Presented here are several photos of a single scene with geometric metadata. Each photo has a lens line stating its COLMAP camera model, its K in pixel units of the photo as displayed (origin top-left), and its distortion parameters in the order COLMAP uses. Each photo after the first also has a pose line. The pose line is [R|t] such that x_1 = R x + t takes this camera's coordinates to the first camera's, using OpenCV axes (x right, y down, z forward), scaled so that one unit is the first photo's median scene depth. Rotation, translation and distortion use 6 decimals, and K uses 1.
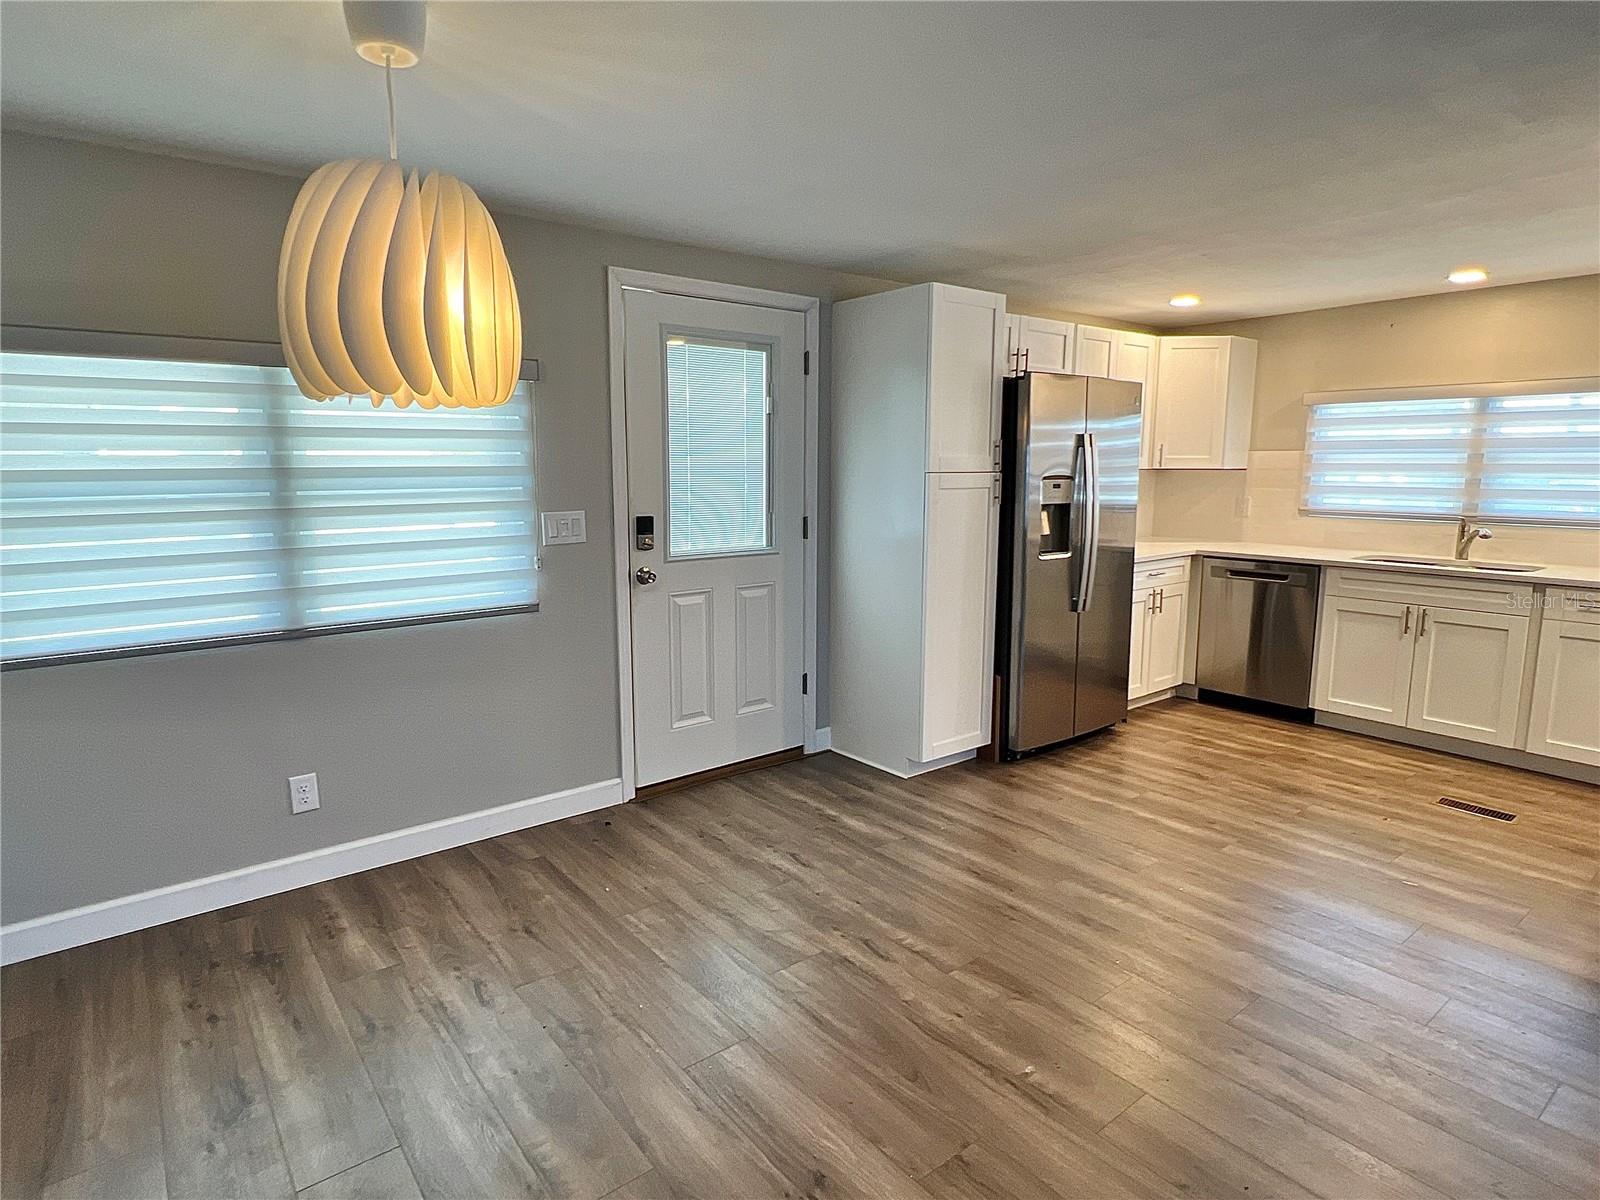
lens RADIAL K [[885.5, 0, 795.0], [0, 885.5, 598.6], [0, 0, 1]] dist [-0.001694, -0.000067]
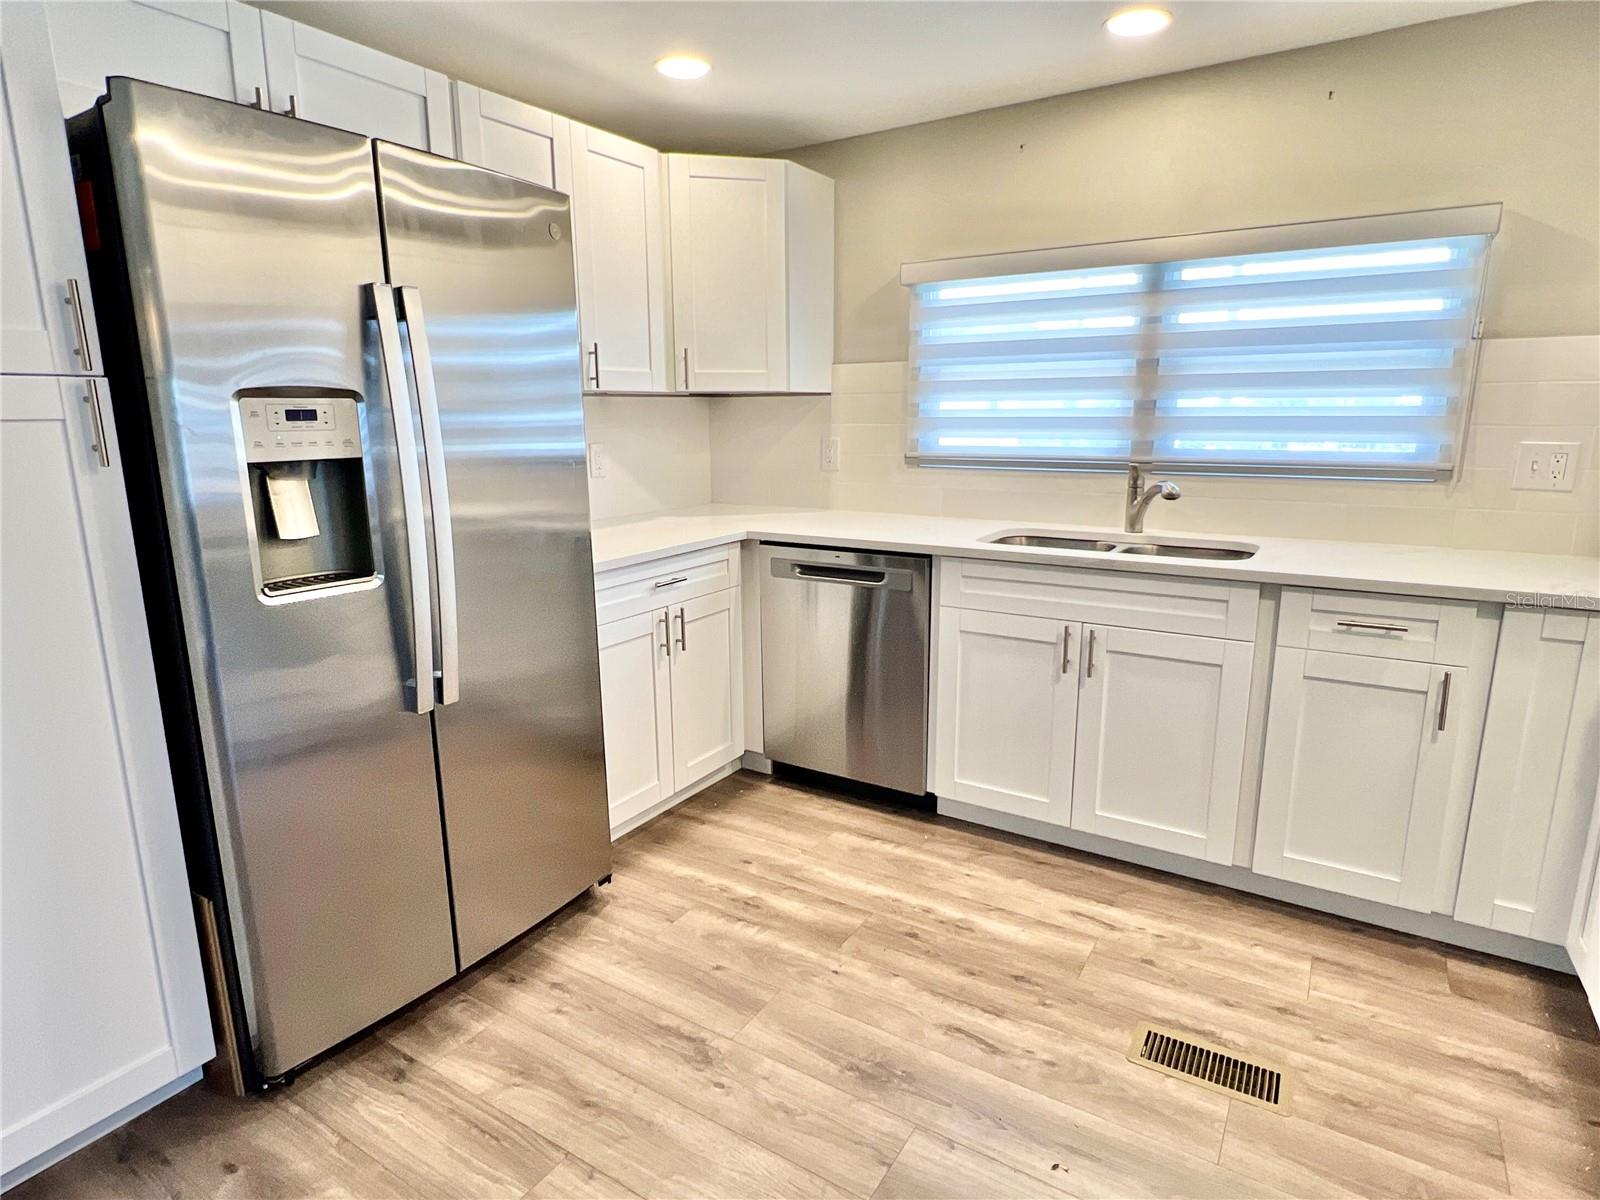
lens RADIAL K [[885.5, 0, 795.0], [0, 885.5, 598.6], [0, 0, 1]] dist [-0.001694, -0.000067]
pose [[0.943451, -0.076647, 0.322531, 0.329836], [0.058805, 0.996169, 0.064717, -0.052586], [-0.326255, -0.042091, 0.944344, 0.495652]]
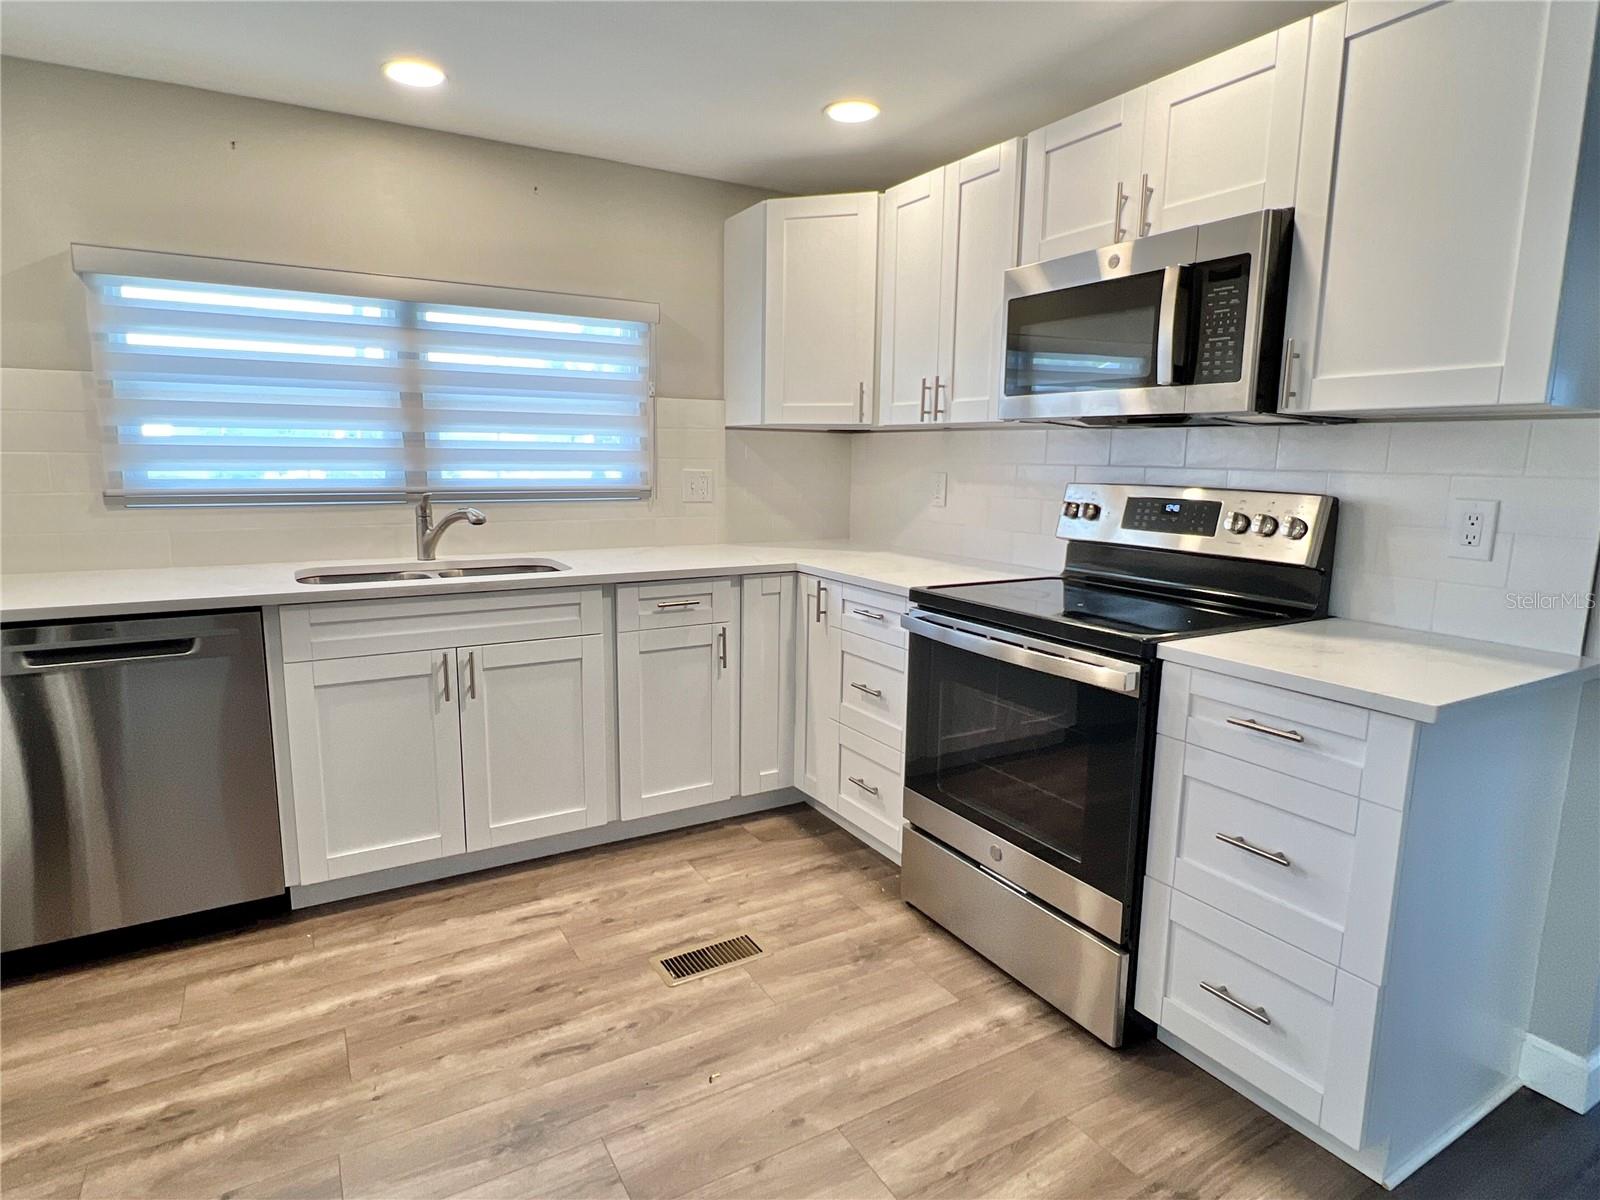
lens RADIAL K [[885.5, 0, 795.0], [0, 885.5, 598.6], [0, 0, 1]] dist [-0.001694, -0.000067]
pose [[0.138994, -0.160846, 0.977143, 0.166366], [0.137636, 0.980282, 0.141785, -0.071548], [-0.980682, 0.114783, 0.158391, 0.649851]]
